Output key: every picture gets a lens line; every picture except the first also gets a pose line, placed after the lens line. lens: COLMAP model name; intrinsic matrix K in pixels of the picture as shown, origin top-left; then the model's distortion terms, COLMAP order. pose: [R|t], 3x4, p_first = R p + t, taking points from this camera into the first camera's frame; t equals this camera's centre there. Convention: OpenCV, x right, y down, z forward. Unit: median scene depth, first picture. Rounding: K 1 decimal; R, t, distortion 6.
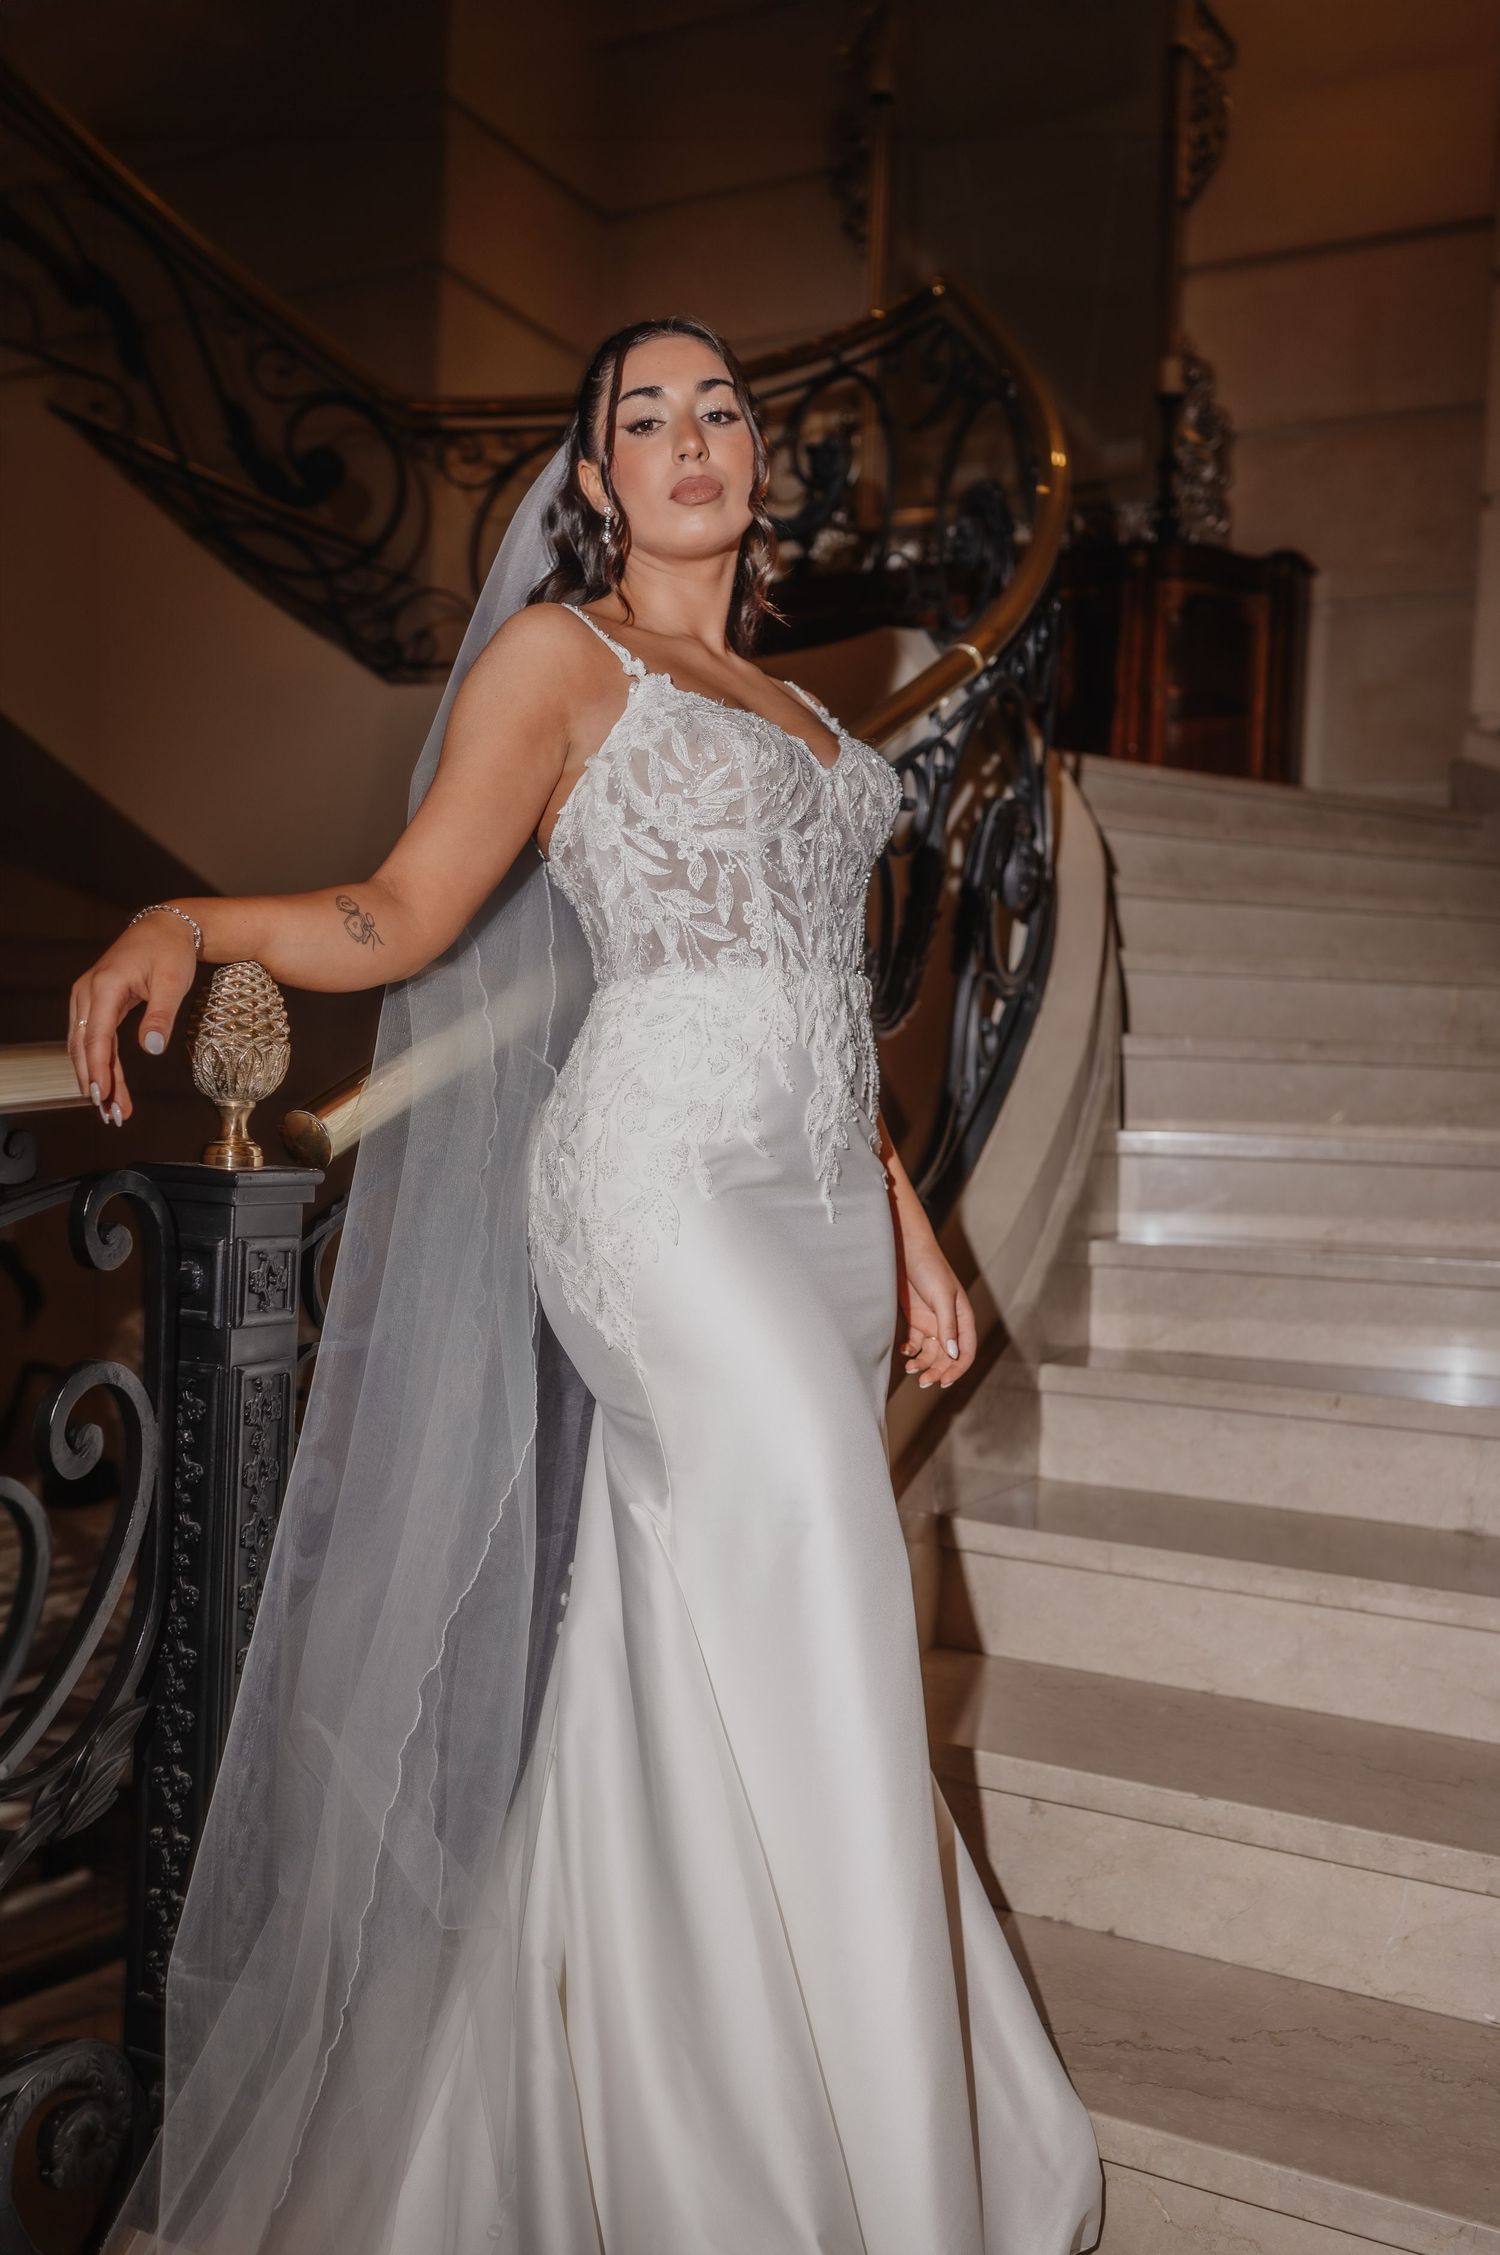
lens RADIAL K [[2146.4, 0, 754.6], [0, 2146.4, 1184.1], [0, 0, 1]] dist [0.021086, 0.007319]
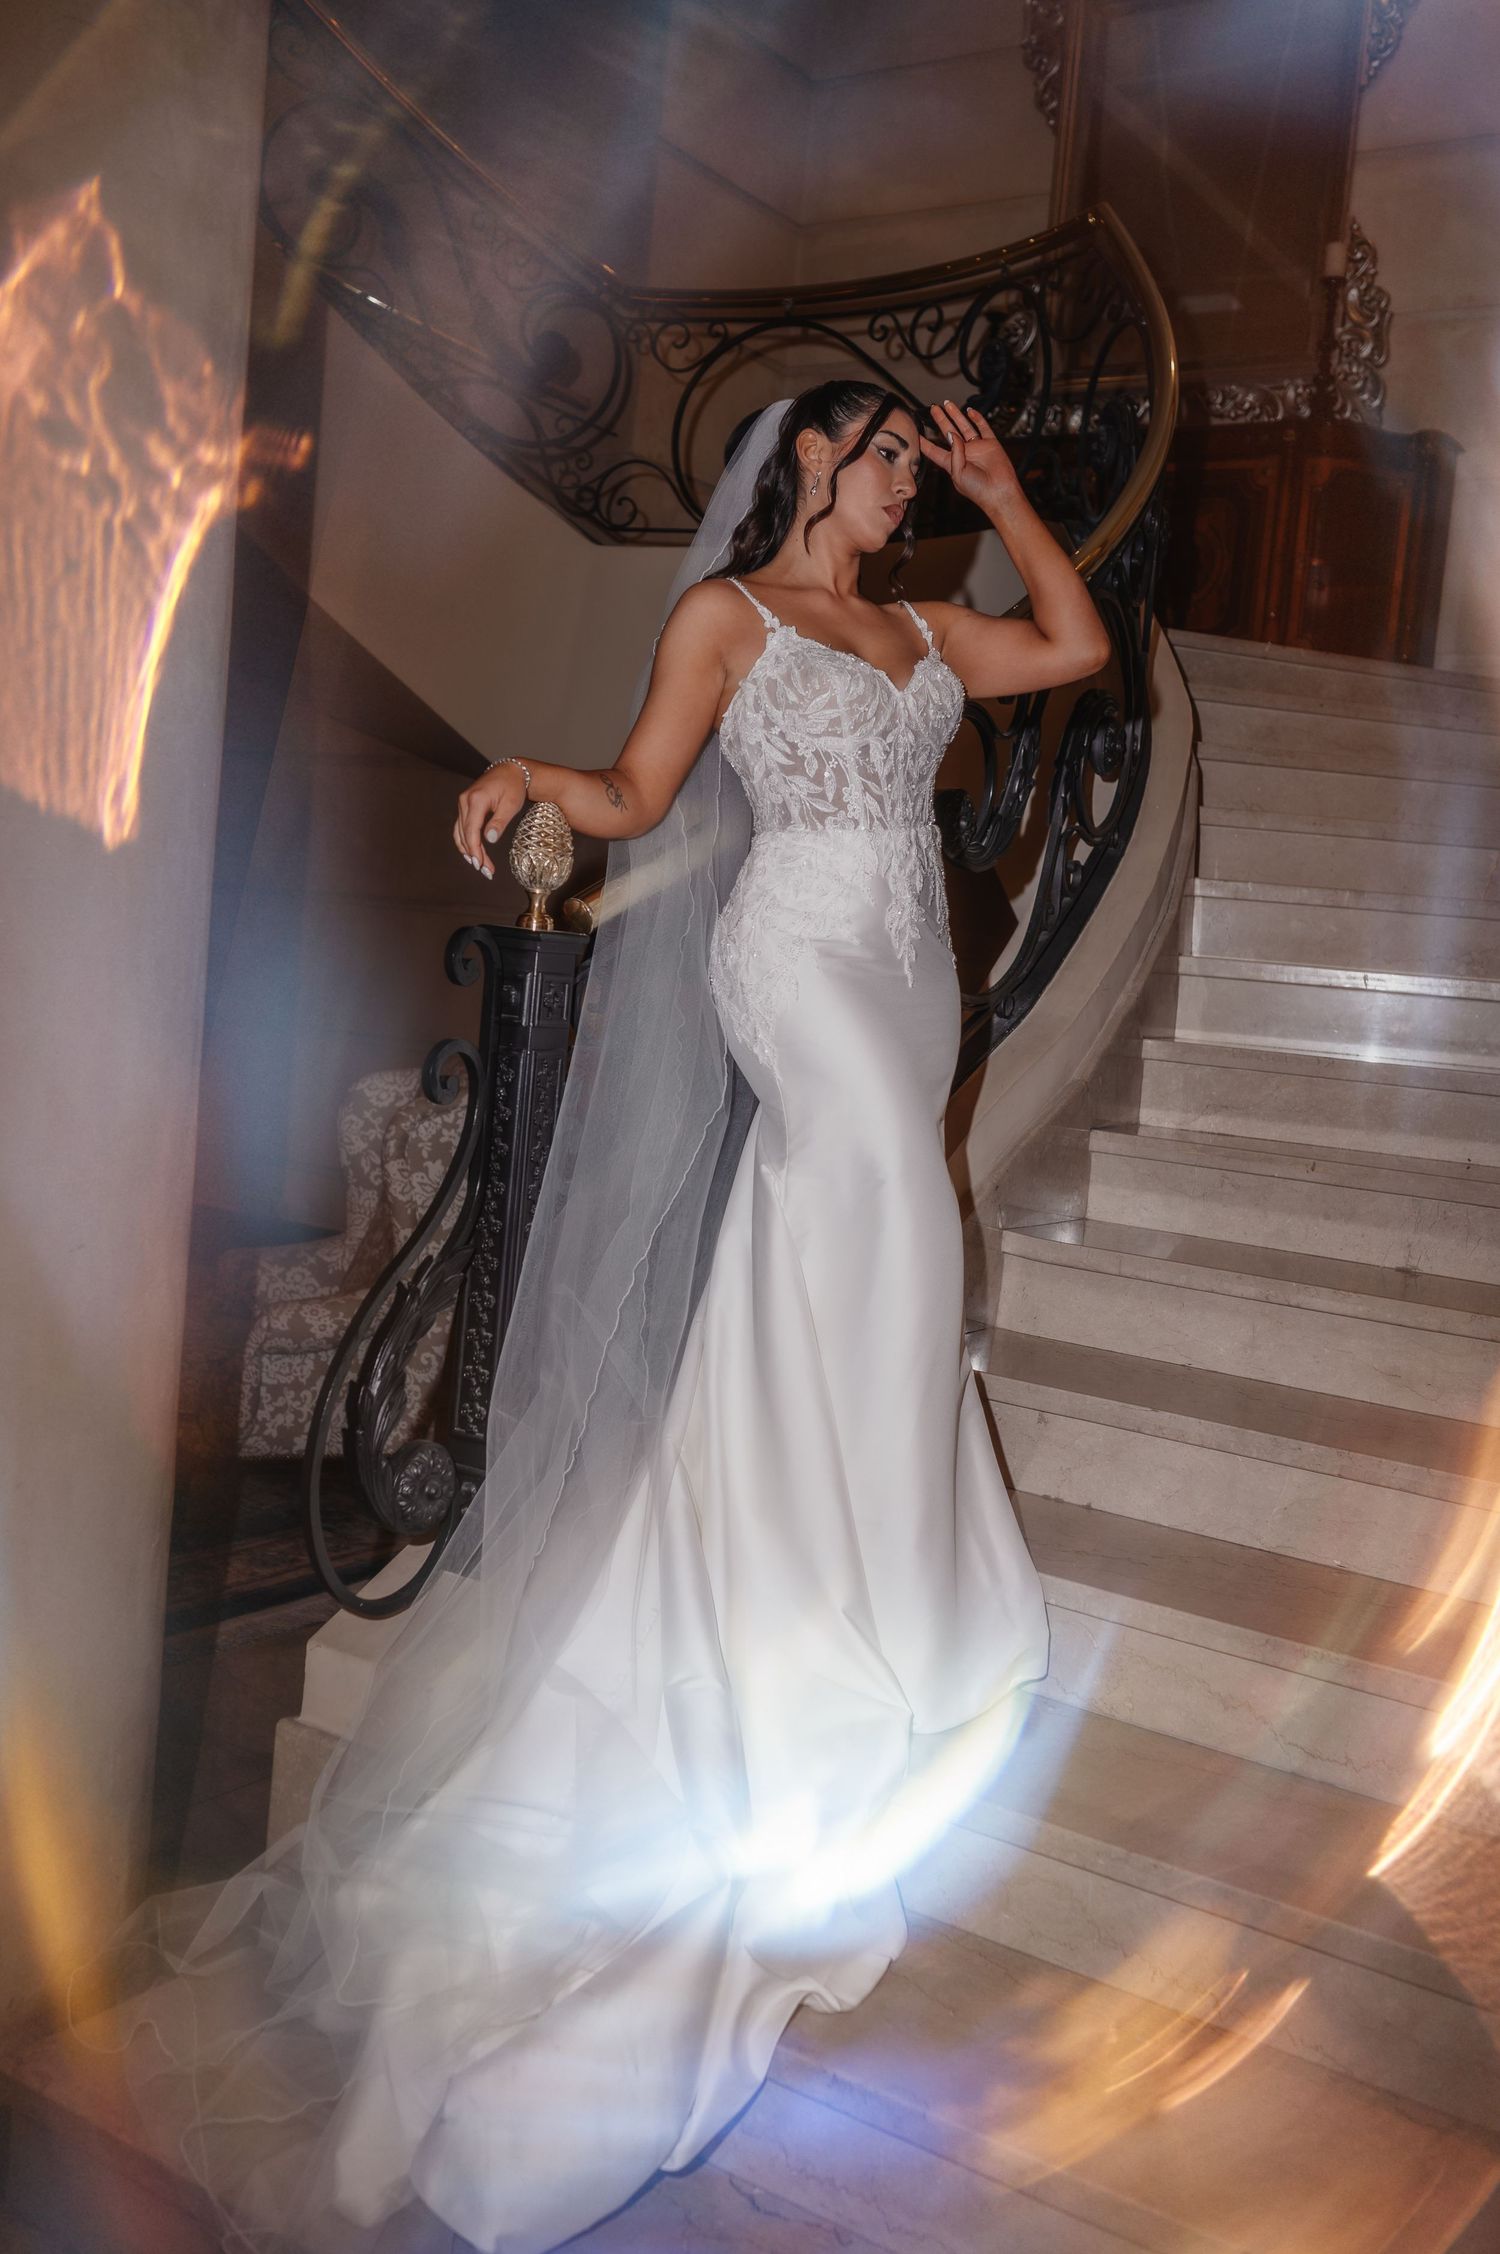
lens RADIAL K [[2145.5, 0, 754.6], [0, 2145.5, 1183.6], [0, 0, 1]] dist [0.021086, 0.007319]
pose [[0.995820, 0.055929, -0.072216, 0.030469], [-0.050015, 0.995438, 0.081254, 0.024873], [0.076431, -0.077302, 0.994074, -0.361889]]
